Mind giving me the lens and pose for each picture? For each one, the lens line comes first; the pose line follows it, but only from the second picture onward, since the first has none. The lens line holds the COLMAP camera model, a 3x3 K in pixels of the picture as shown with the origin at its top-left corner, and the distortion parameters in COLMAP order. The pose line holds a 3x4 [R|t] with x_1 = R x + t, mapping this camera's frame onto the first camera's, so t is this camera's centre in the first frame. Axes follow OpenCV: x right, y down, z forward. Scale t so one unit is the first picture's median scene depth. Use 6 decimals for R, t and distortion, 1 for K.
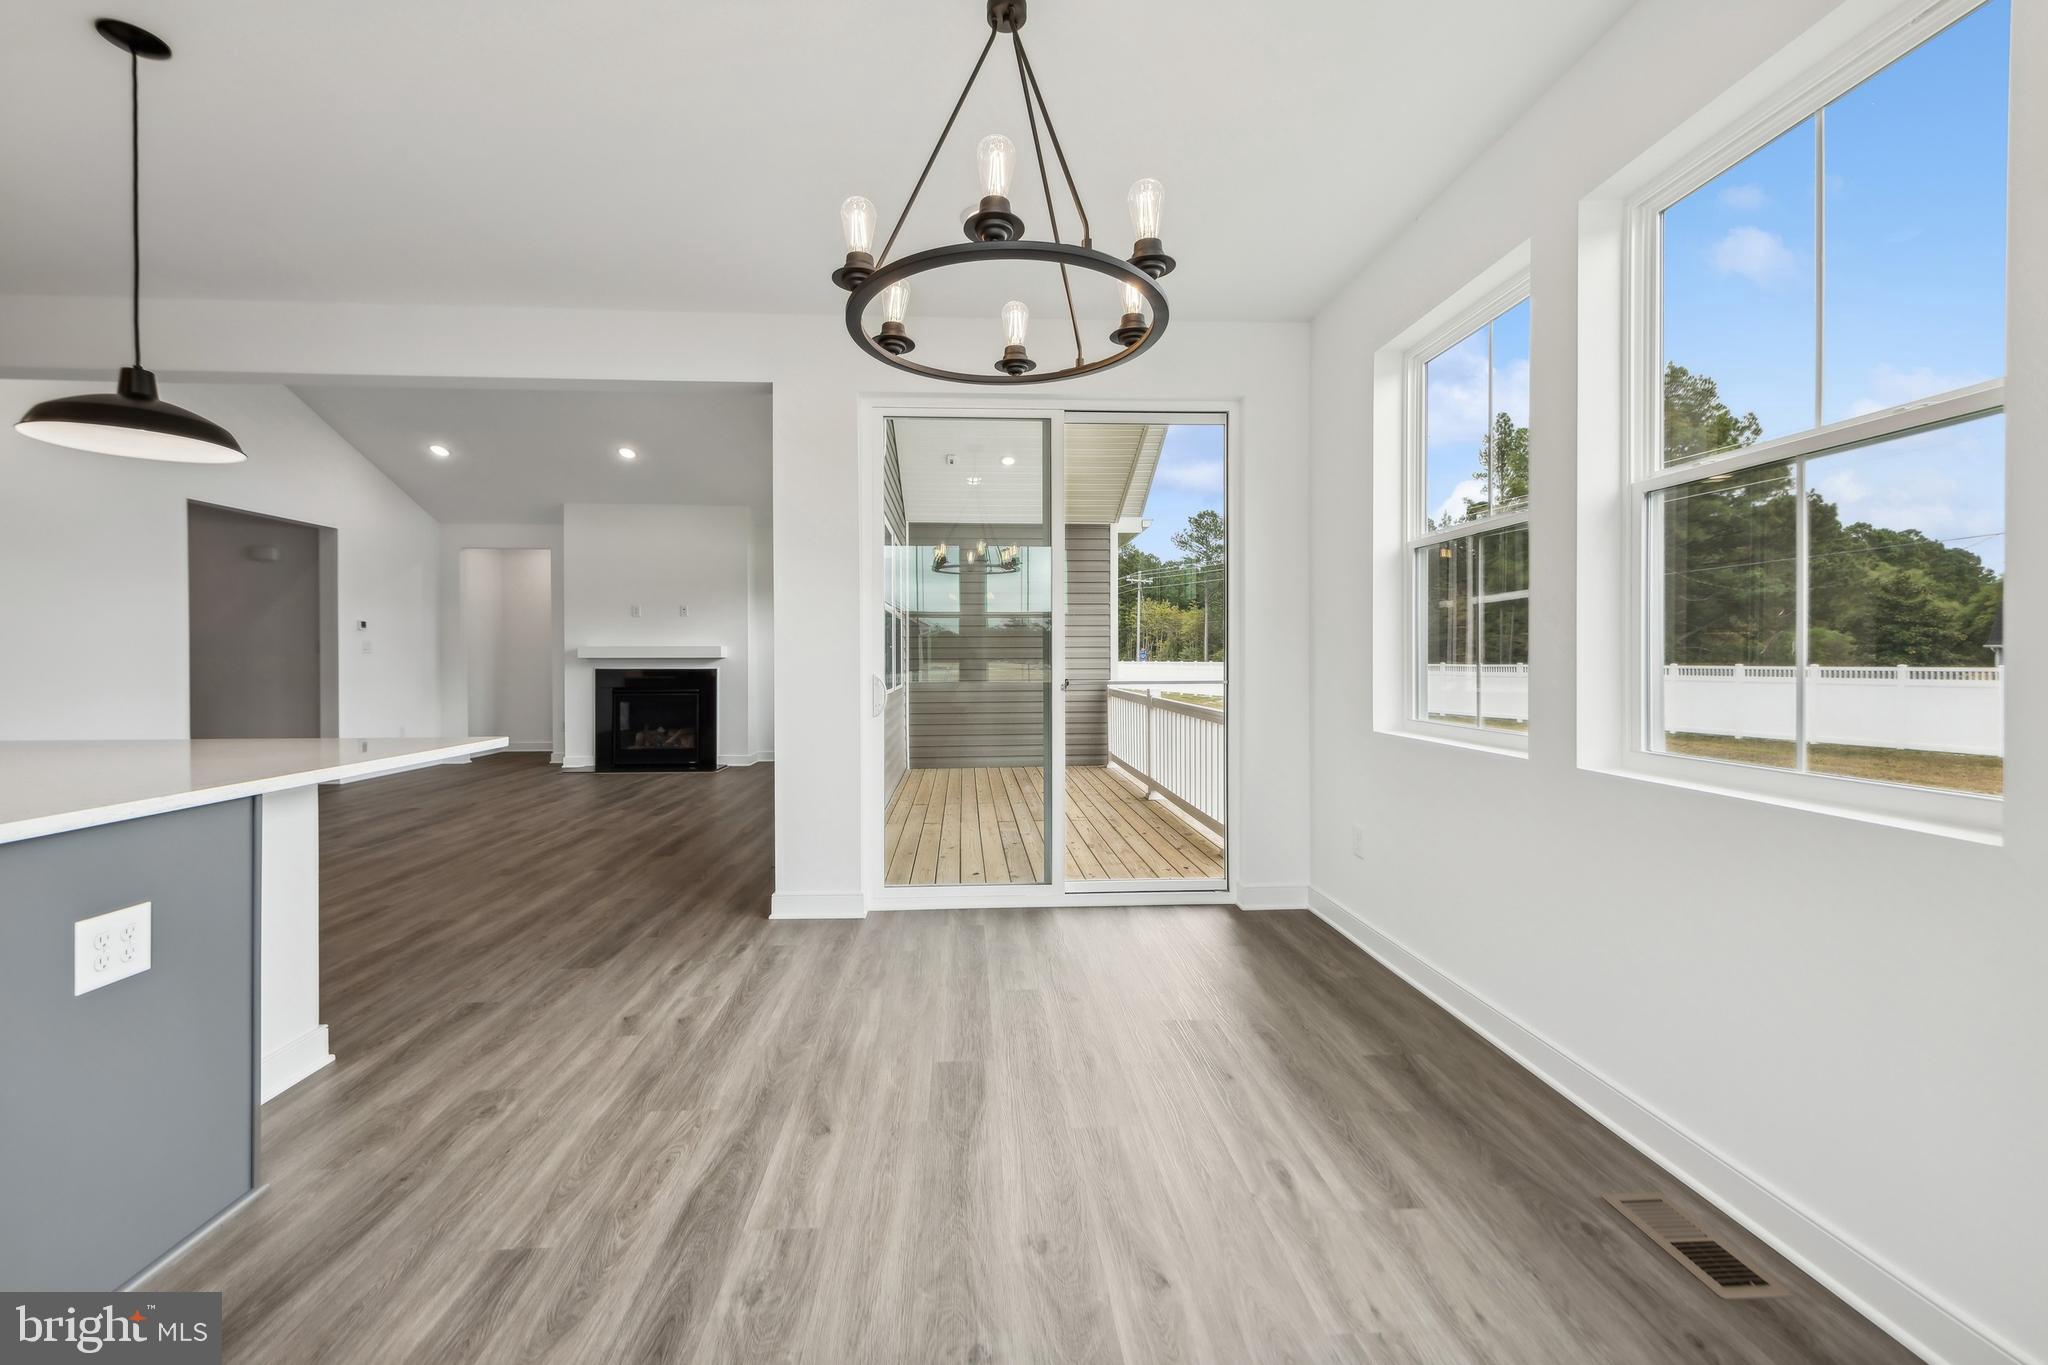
lens RADIAL K [[803.2, 0, 1024.9], [0, 803.2, 670.7], [0, 0, 1]] dist [0.016429, -0.000035]
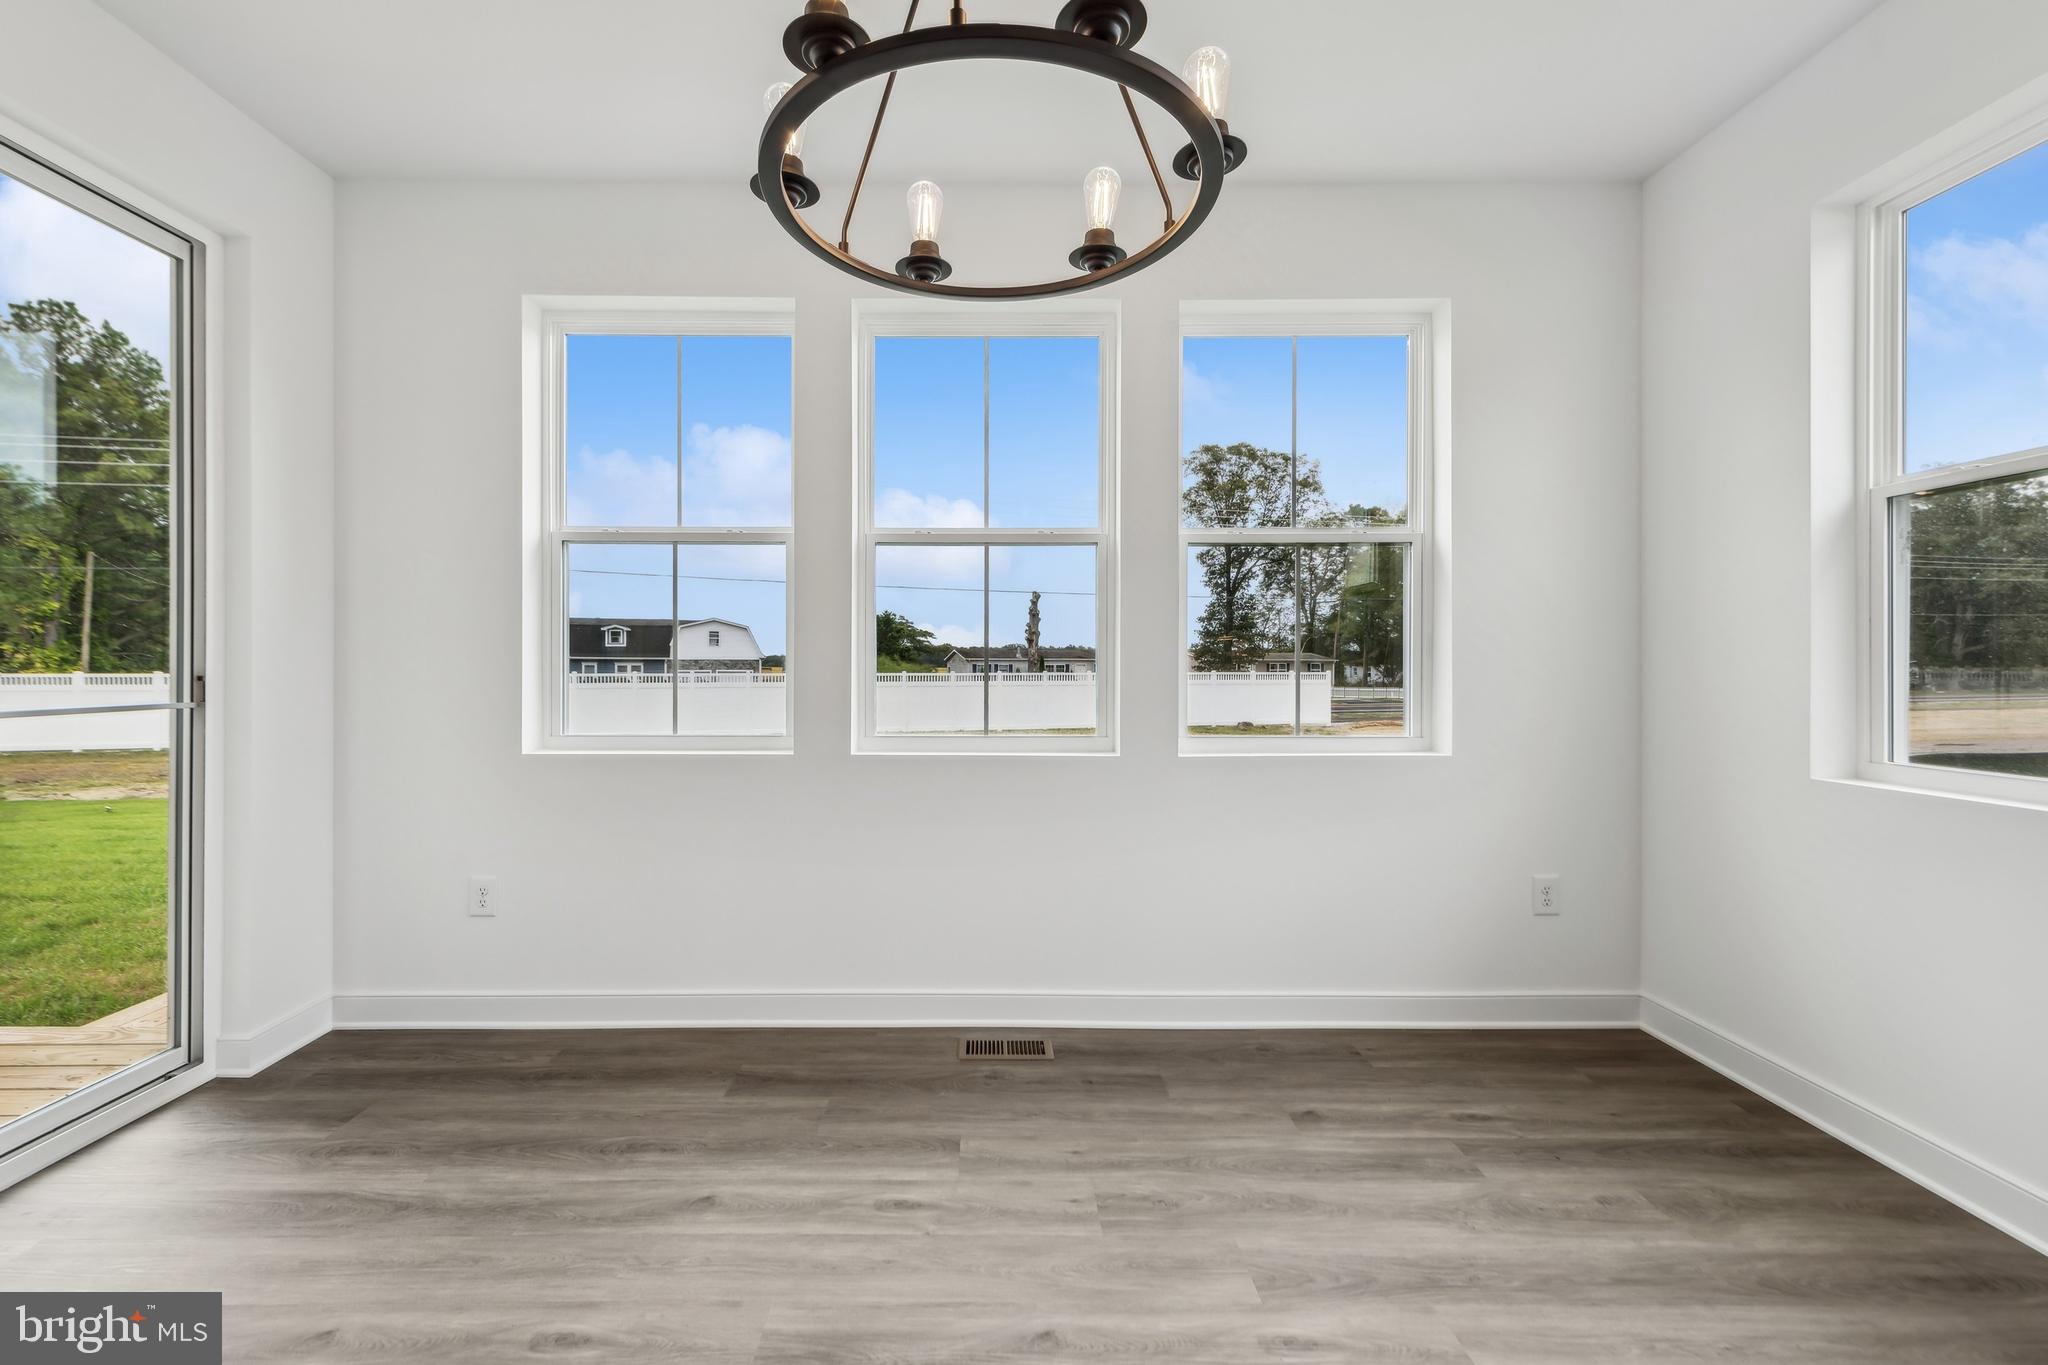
lens RADIAL K [[803.2, 0, 1001.9], [0, 803.2, 678.1], [0, 0, 1]] dist [0.016429, -0.000035]
pose [[0.071590, -0.002792, 0.997430, -0.589601], [0.006878, 0.999974, 0.002305, 0.001547], [-0.997410, 0.006695, 0.071607, 0.767970]]
